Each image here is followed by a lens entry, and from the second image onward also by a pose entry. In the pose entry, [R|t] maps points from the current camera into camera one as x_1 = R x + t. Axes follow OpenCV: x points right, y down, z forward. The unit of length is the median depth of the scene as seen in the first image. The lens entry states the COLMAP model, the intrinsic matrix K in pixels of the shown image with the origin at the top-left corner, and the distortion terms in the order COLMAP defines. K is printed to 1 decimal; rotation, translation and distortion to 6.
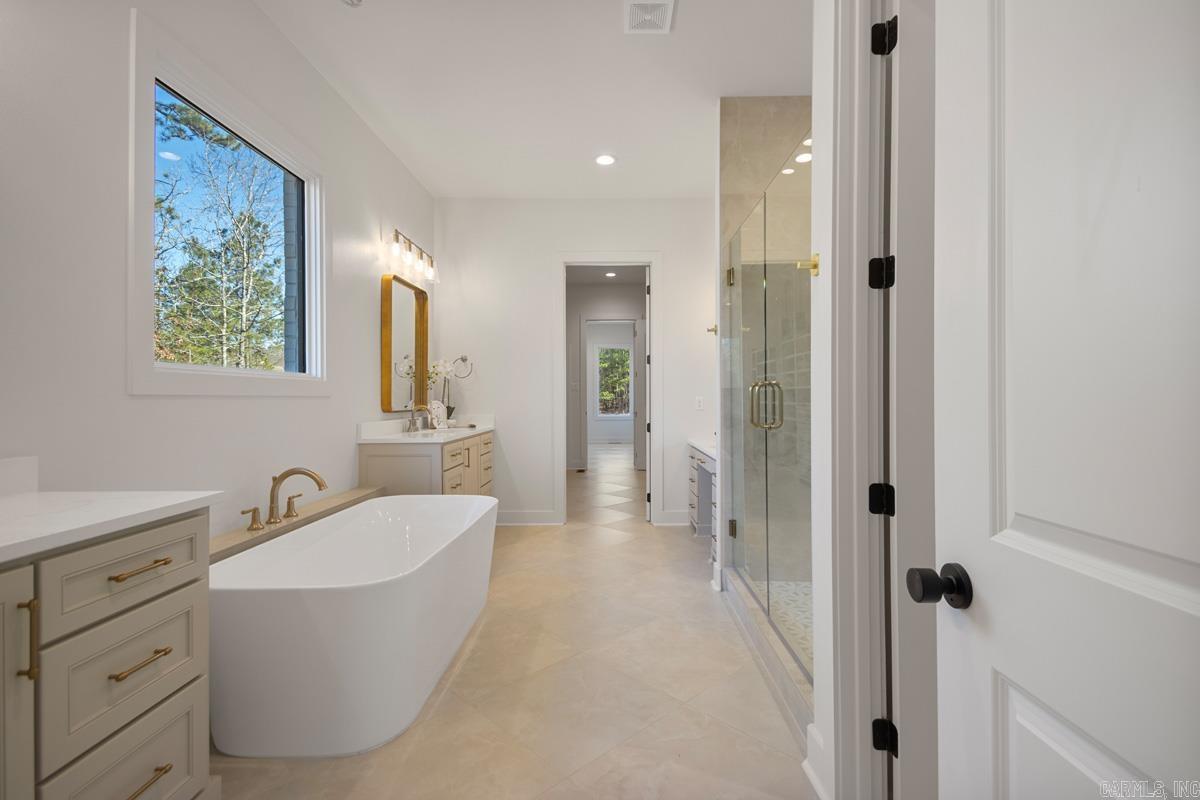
lens RADIAL K [[566.0, 0, 616.1], [0, 566.0, 404.1], [0, 0, 1]] dist [0.044525, -0.026375]
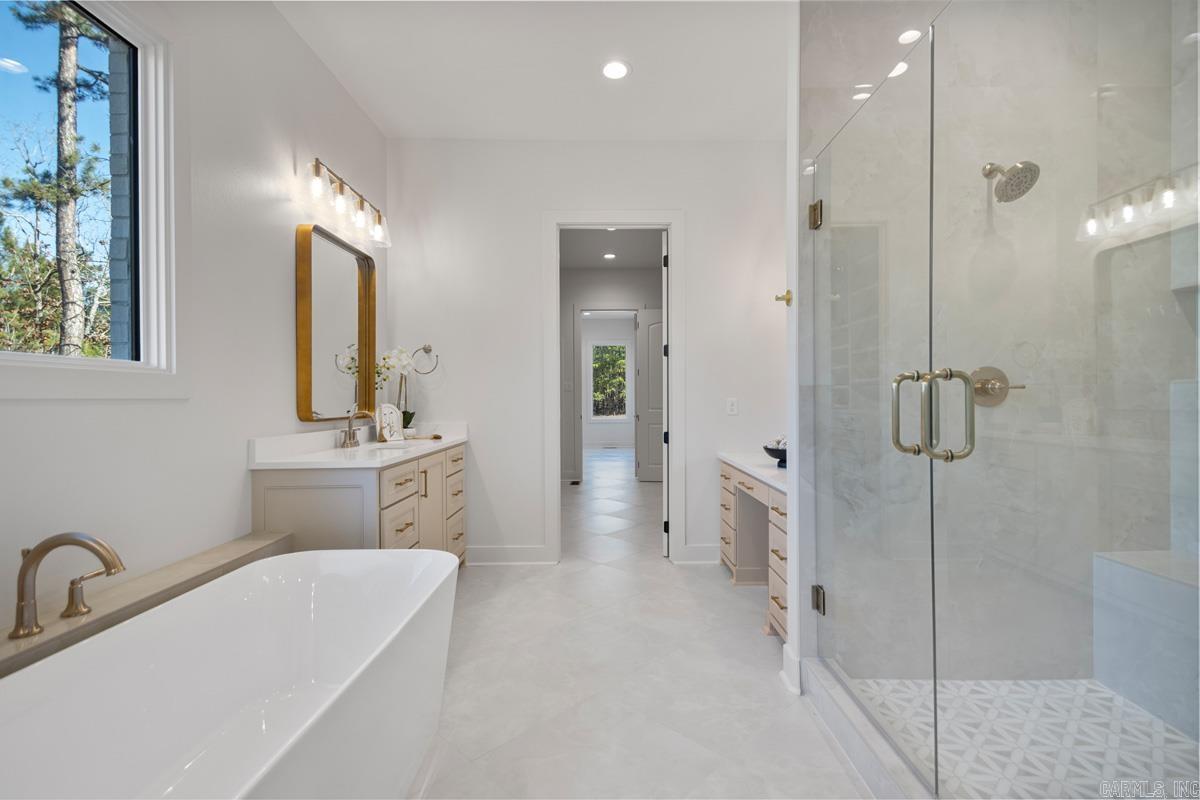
lens RADIAL K [[566.0, 0, 616.1], [0, 566.0, 404.1], [0, 0, 1]] dist [0.044525, -0.026375]
pose [[0.999840, -0.002369, 0.017755, -0.028643], [0.002392, 0.999996, -0.001306, -0.004330], [-0.017752, 0.001348, 0.999842, 0.247747]]
